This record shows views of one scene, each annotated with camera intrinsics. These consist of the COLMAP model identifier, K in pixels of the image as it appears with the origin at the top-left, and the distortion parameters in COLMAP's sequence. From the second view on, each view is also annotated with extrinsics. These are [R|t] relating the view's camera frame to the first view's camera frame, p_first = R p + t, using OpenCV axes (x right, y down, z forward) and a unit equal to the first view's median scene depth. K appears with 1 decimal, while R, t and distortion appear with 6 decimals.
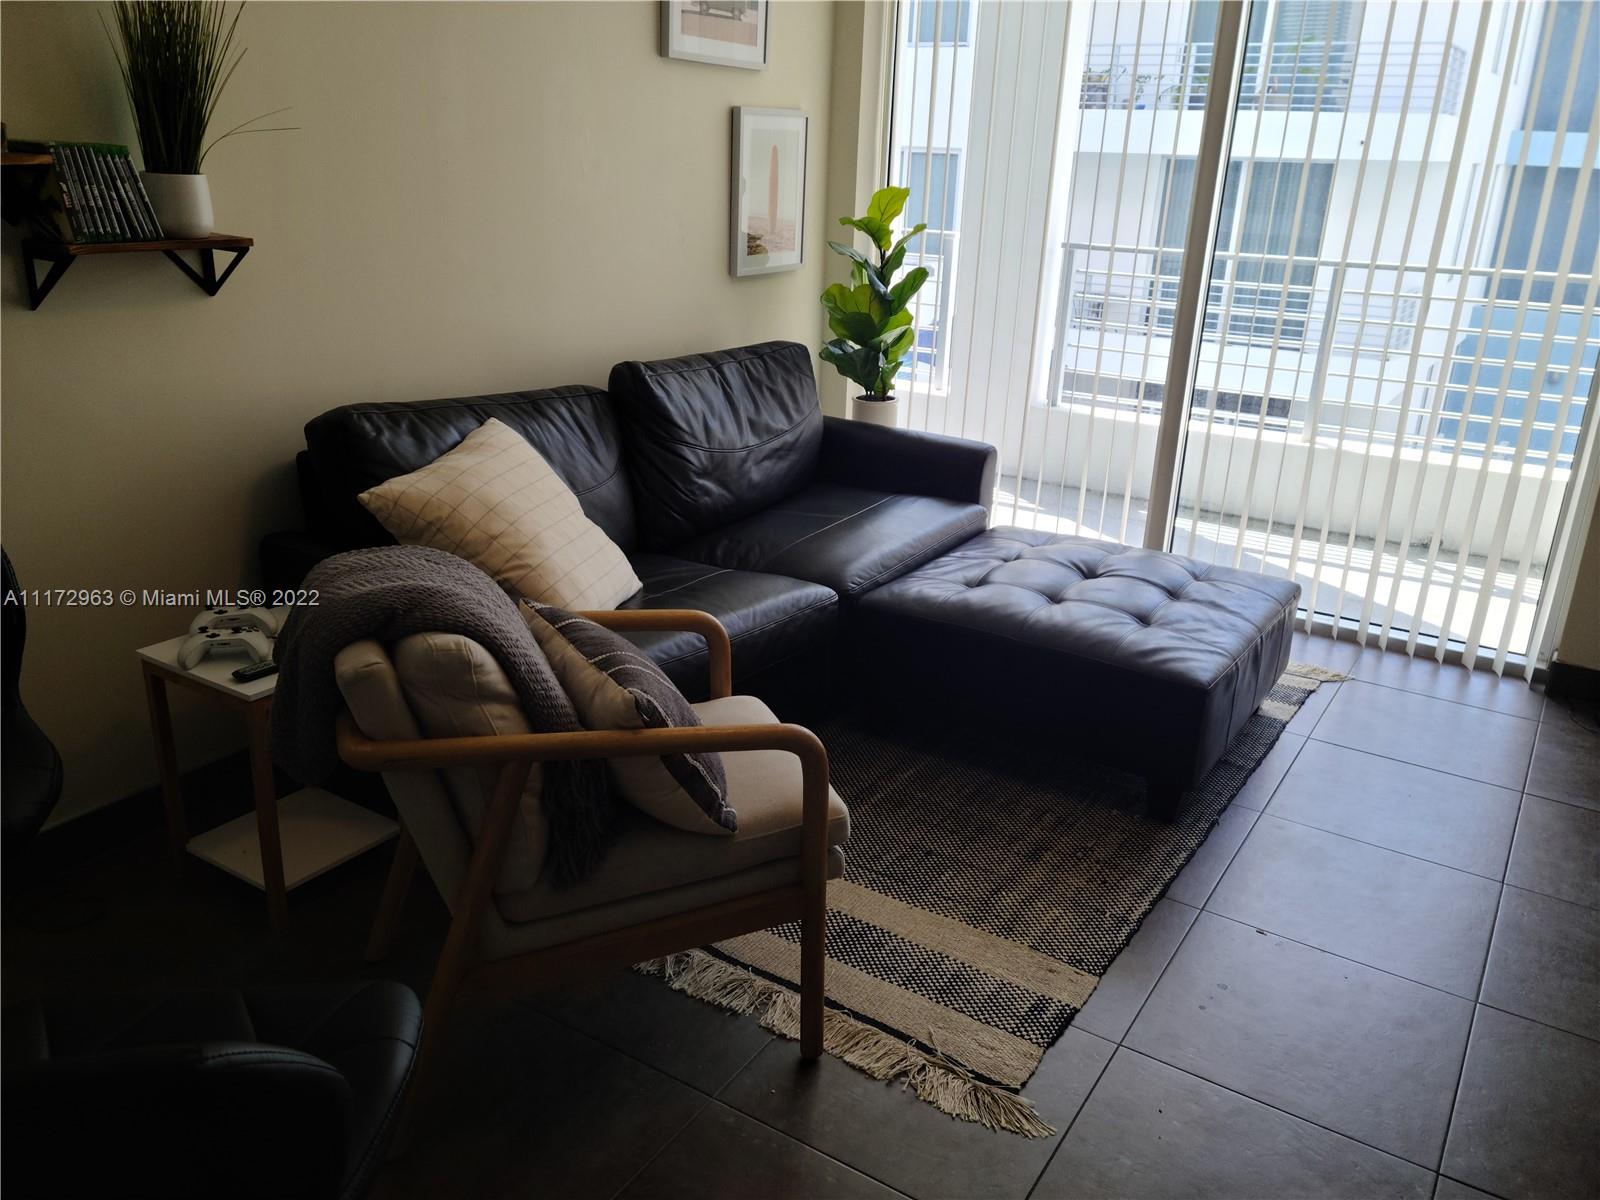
lens RADIAL K [[1241.1, 0, 795.8], [0, 1241.1, 618.5], [0, 0, 1]] dist [0.108641, -0.126160]
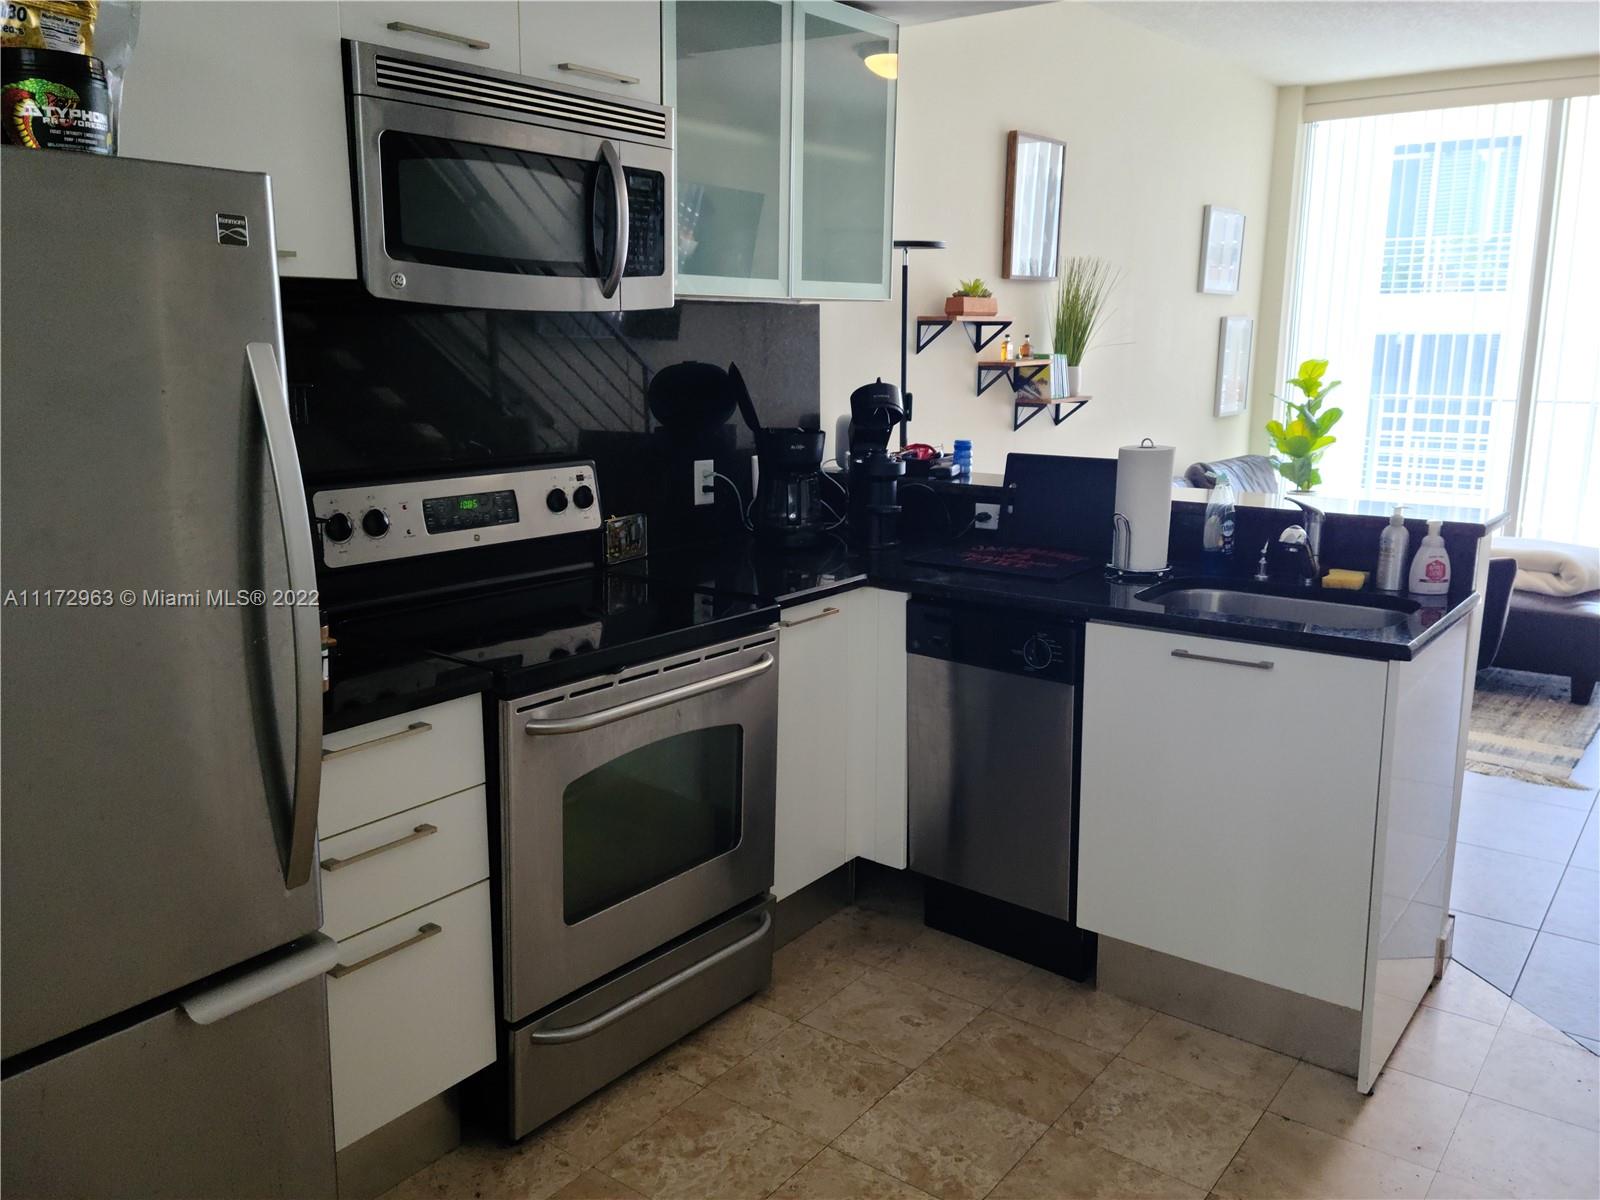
lens RADIAL K [[1241.1, 0, 795.8], [0, 1241.1, 618.5], [0, 0, 1]] dist [0.108641, -0.126160]
pose [[0.994180, -0.034480, -0.102066, -0.445143], [0.018696, 0.988243, -0.151742, 0.221206], [0.106098, 0.148951, 0.983136, -0.615459]]
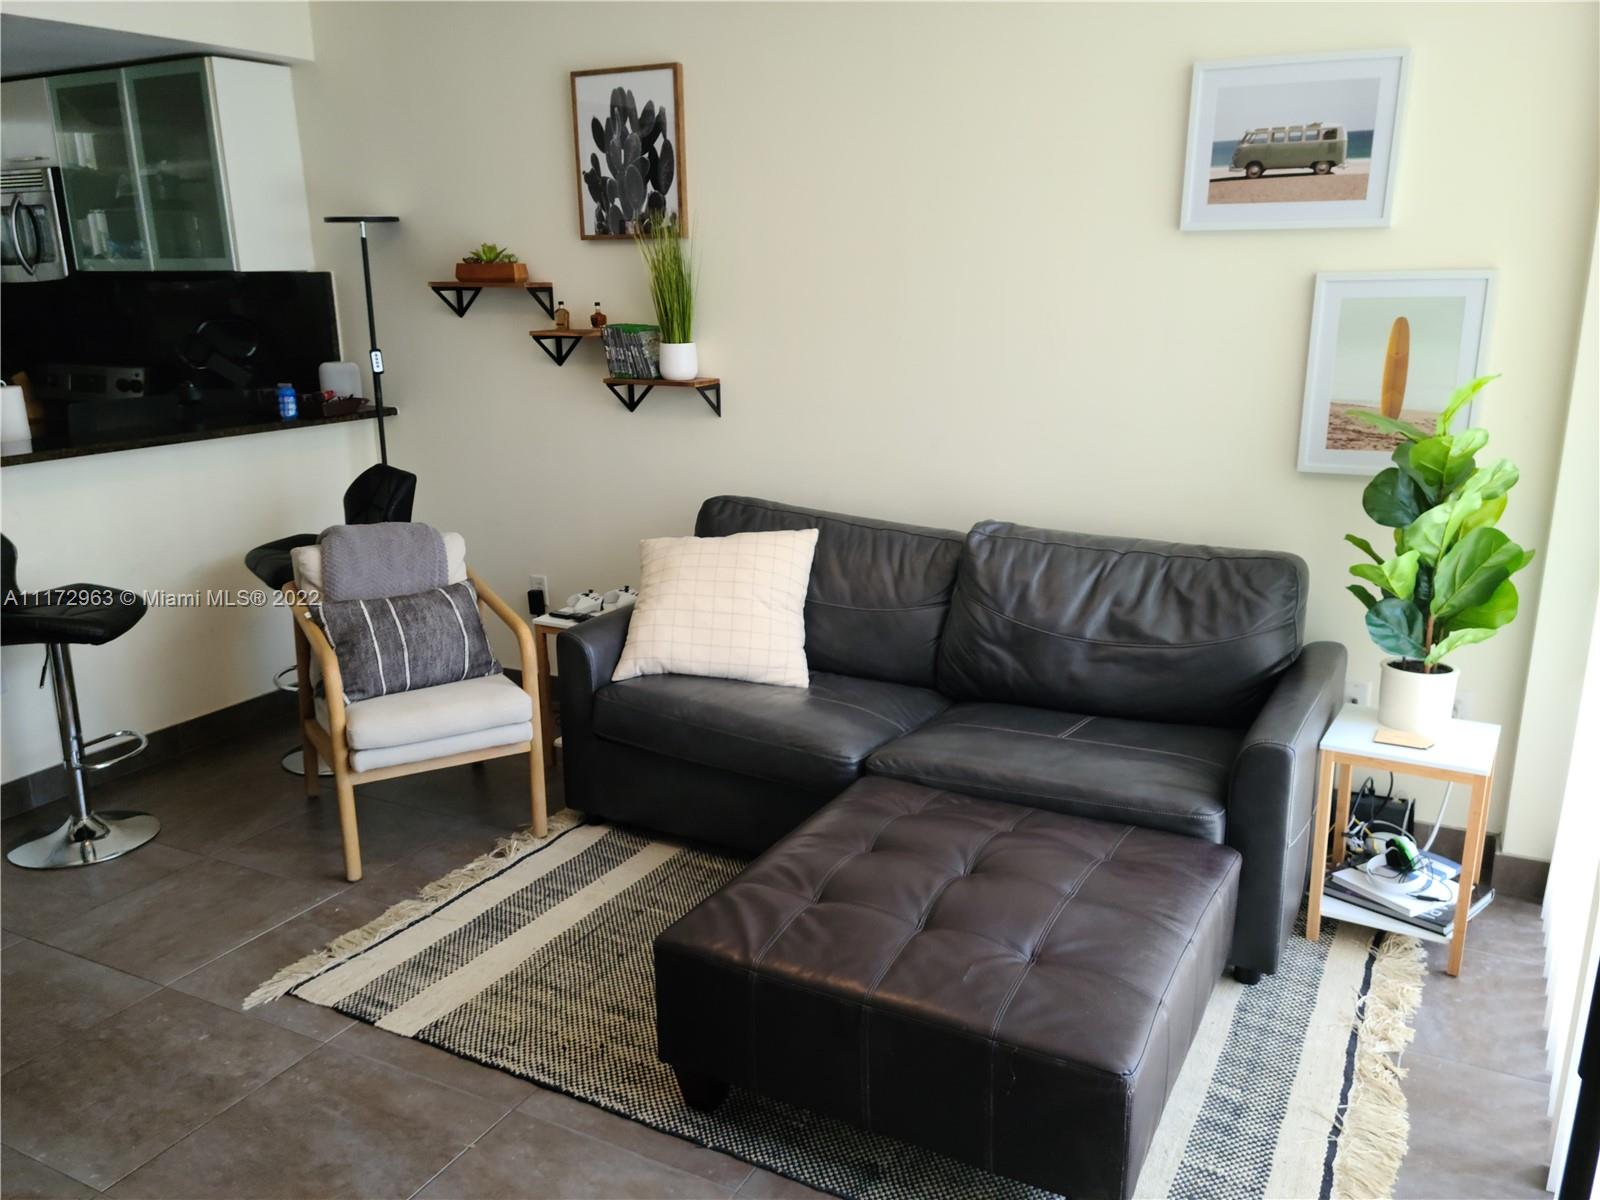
lens RADIAL K [[1241.1, 0, 795.8], [0, 1241.1, 618.5], [0, 0, 1]] dist [0.108641, -0.126160]
pose [[0.069352, 0.214591, -0.974239, 0.798037], [-0.346763, 0.920878, 0.178153, -0.231986], [0.935385, 0.325475, 0.138277, 0.652642]]
